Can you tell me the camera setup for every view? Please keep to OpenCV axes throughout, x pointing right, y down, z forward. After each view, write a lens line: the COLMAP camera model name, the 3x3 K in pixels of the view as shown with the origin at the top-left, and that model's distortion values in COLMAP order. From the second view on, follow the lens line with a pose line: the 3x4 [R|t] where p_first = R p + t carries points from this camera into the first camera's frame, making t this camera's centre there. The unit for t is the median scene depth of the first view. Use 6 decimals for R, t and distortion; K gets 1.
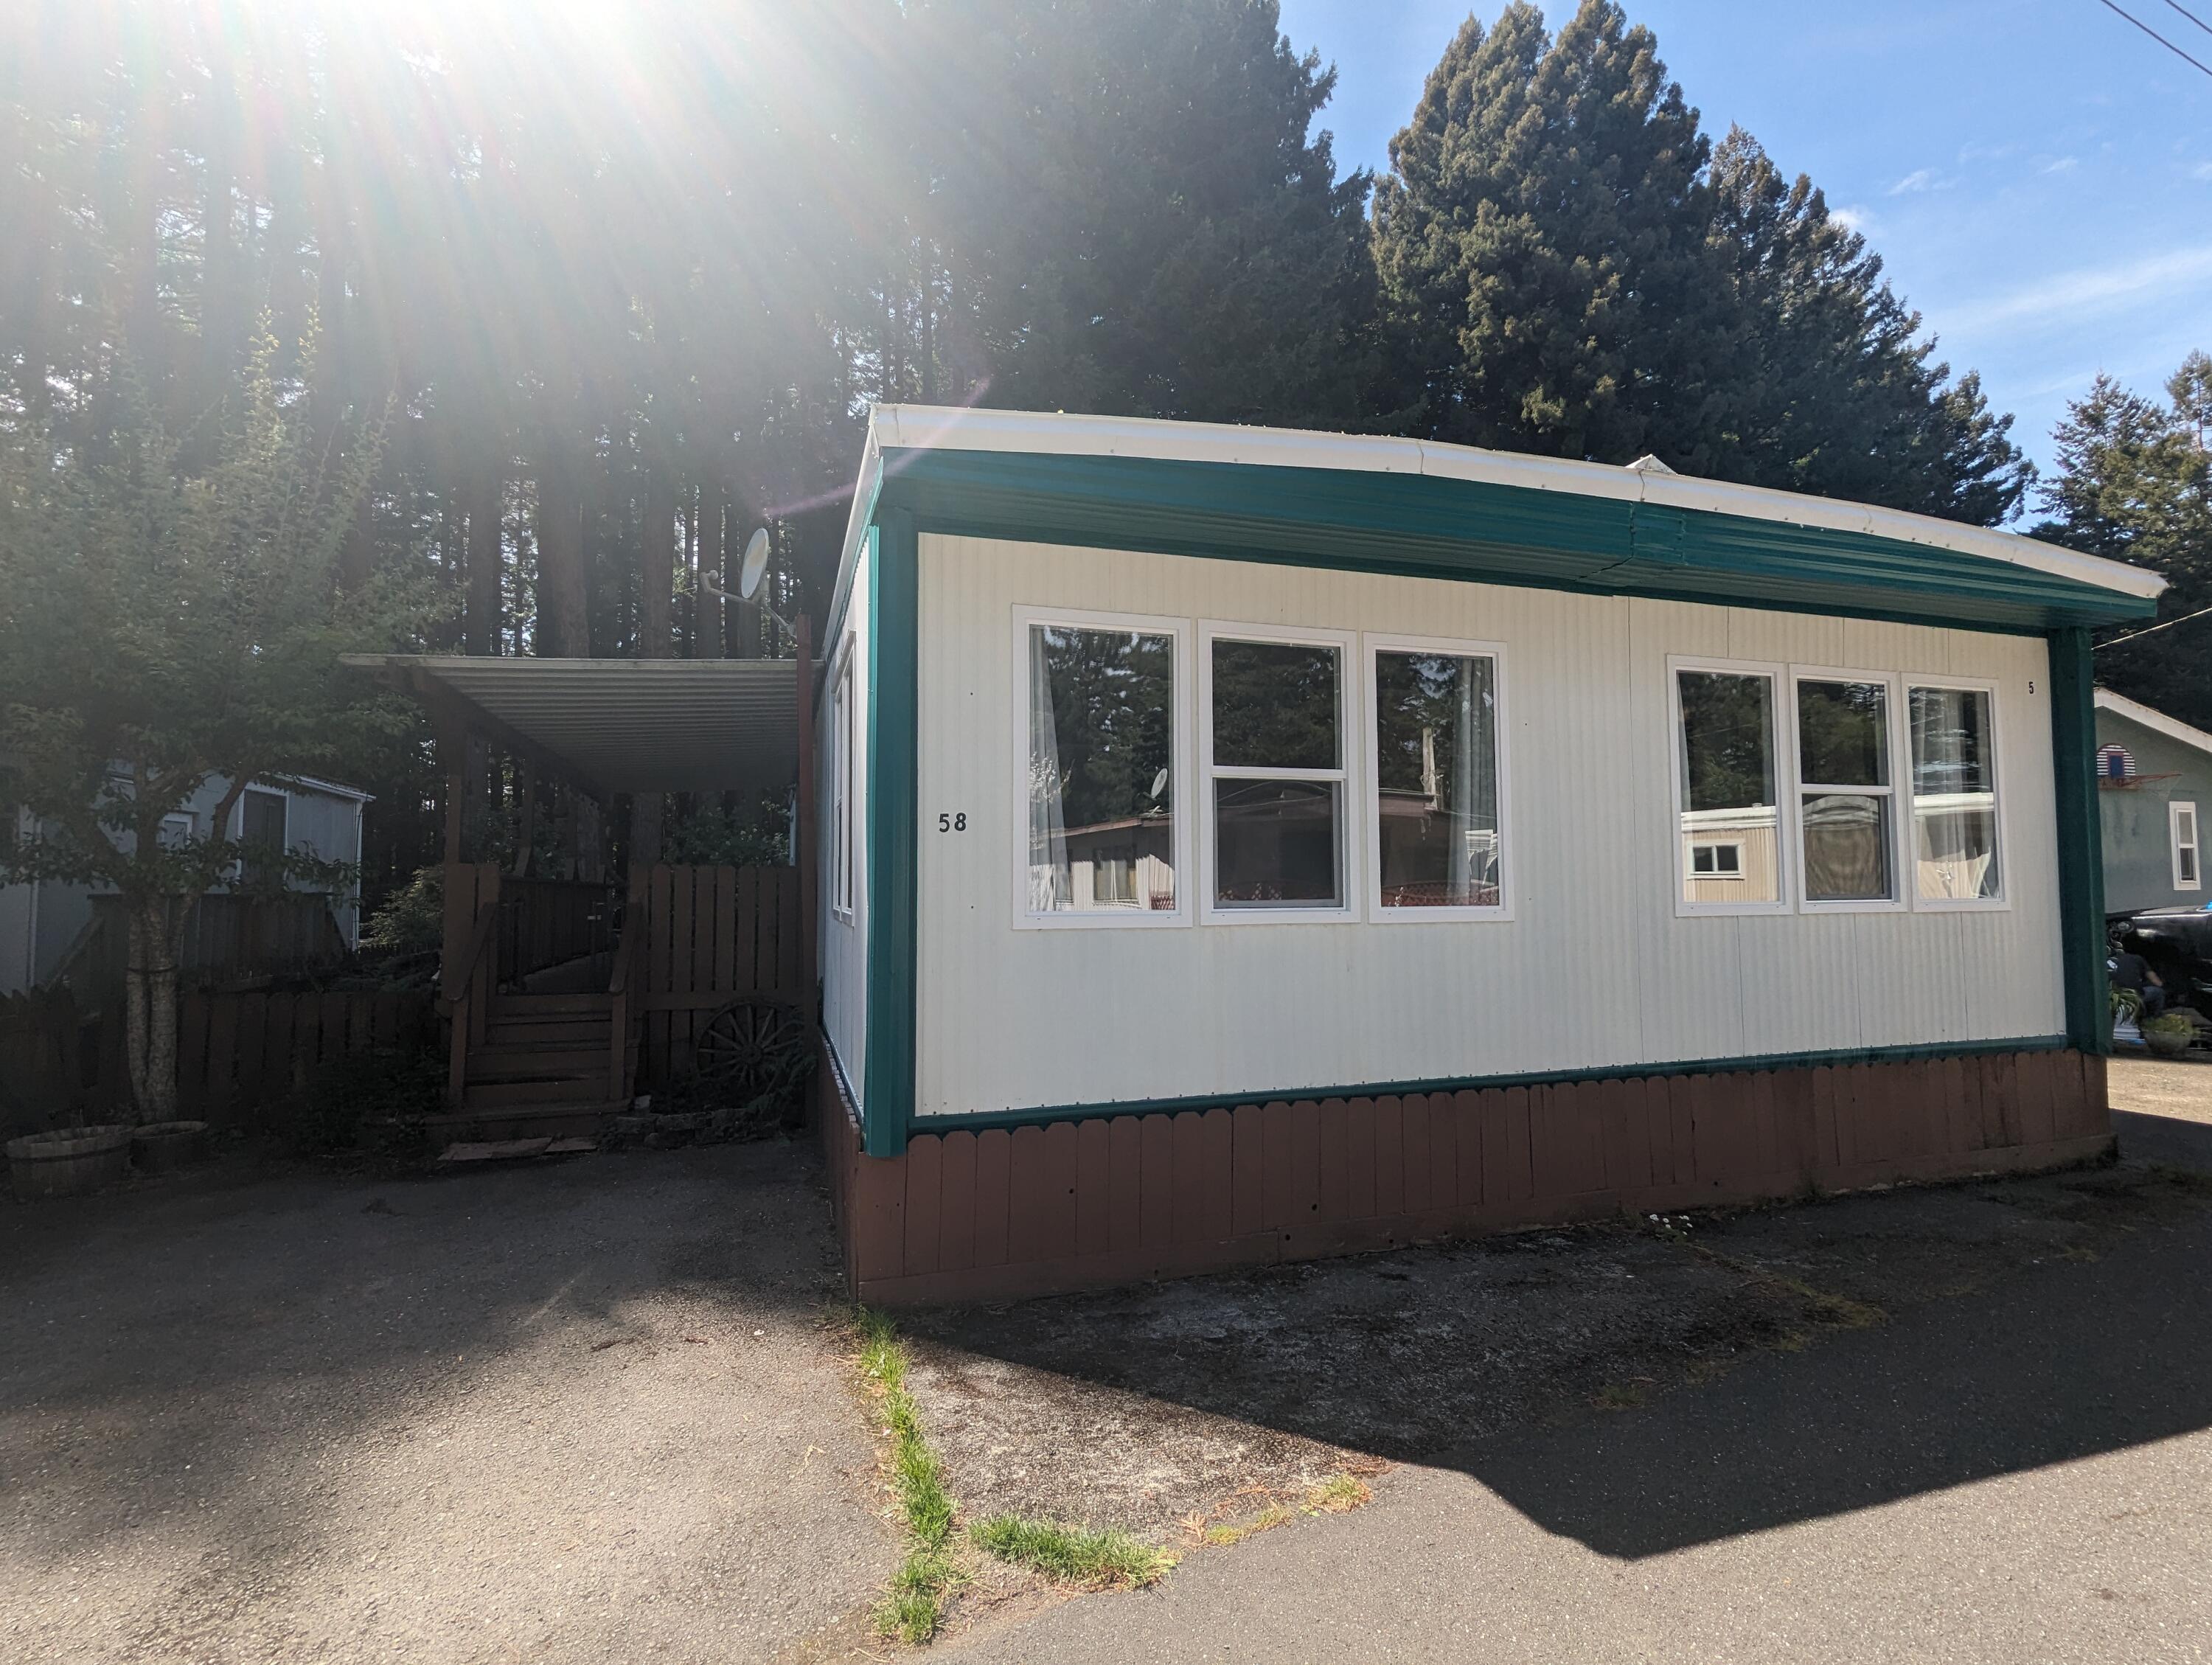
lens RADIAL K [[1047.6, 0, 1104.6], [0, 1047.6, 834.8], [0, 0, 1]] dist [0.001324, -0.000185]
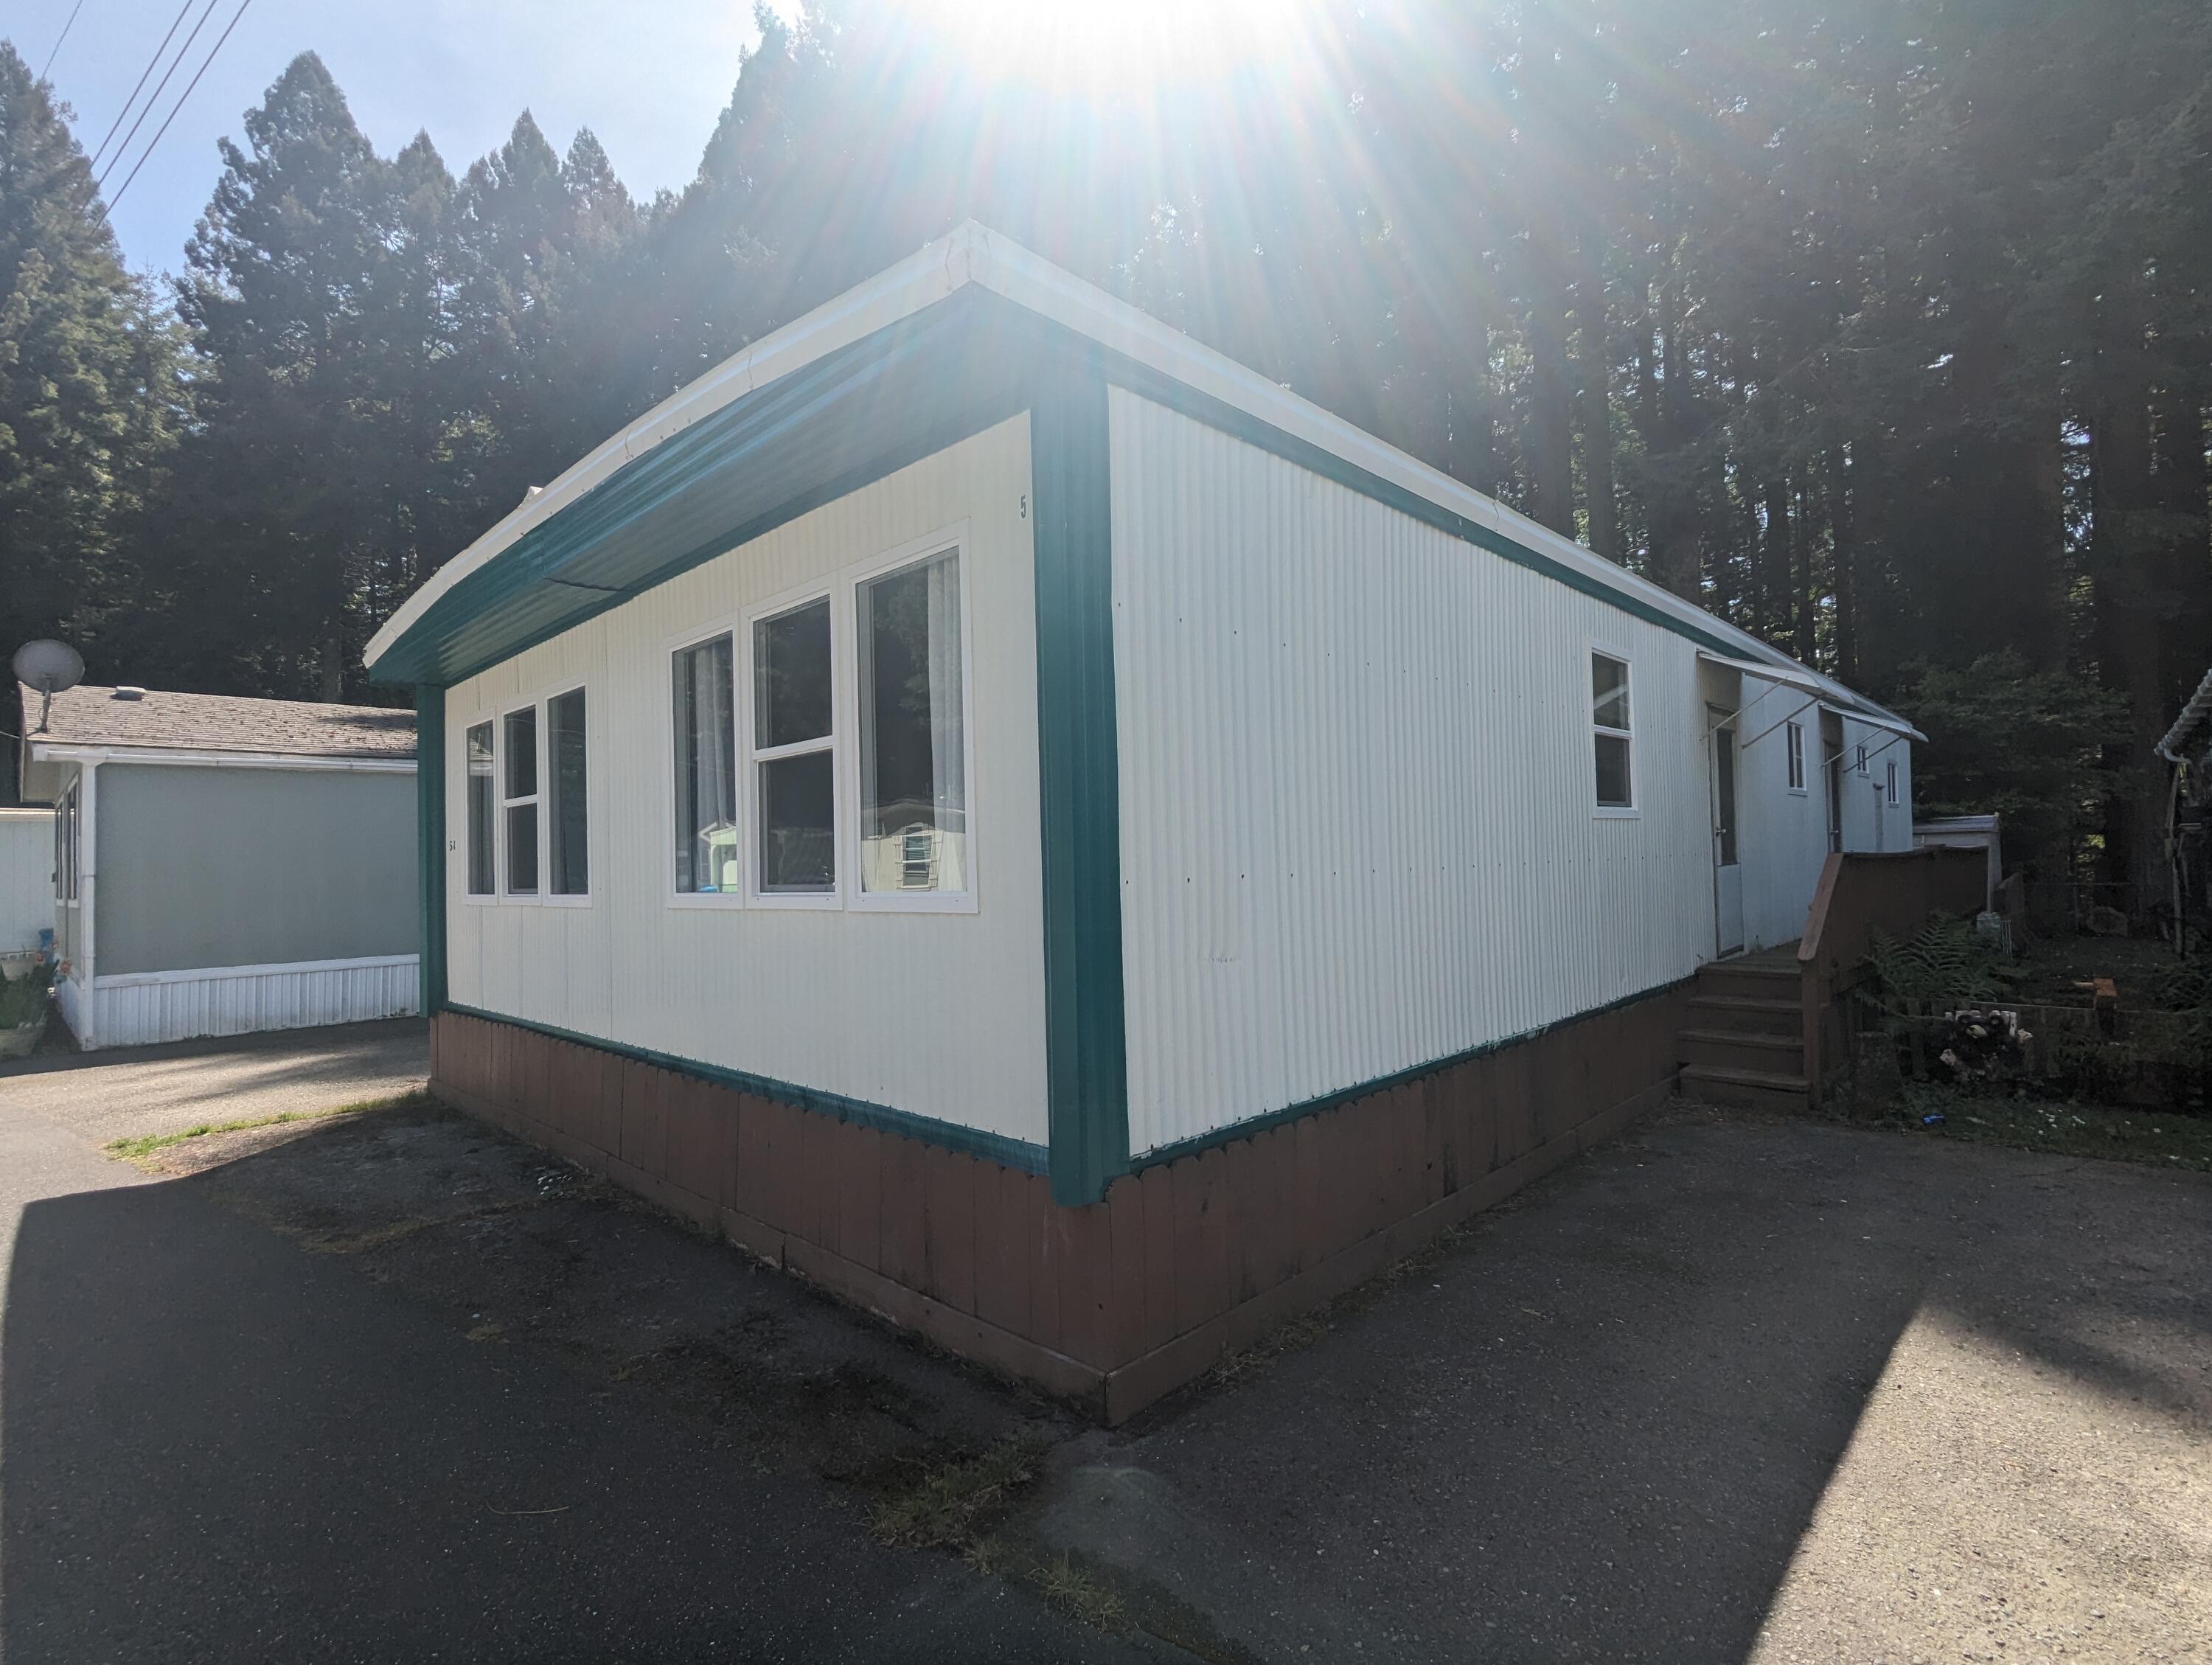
lens RADIAL K [[1047.6, 0, 1104.6], [0, 1047.6, 834.8], [0, 0, 1]] dist [0.001324, -0.000185]
pose [[0.478260, -0.032967, -0.877599, 1.516964], [0.069970, 0.997549, 0.000658, 0.036082], [0.875427, -0.061720, 0.479394, 0.844163]]
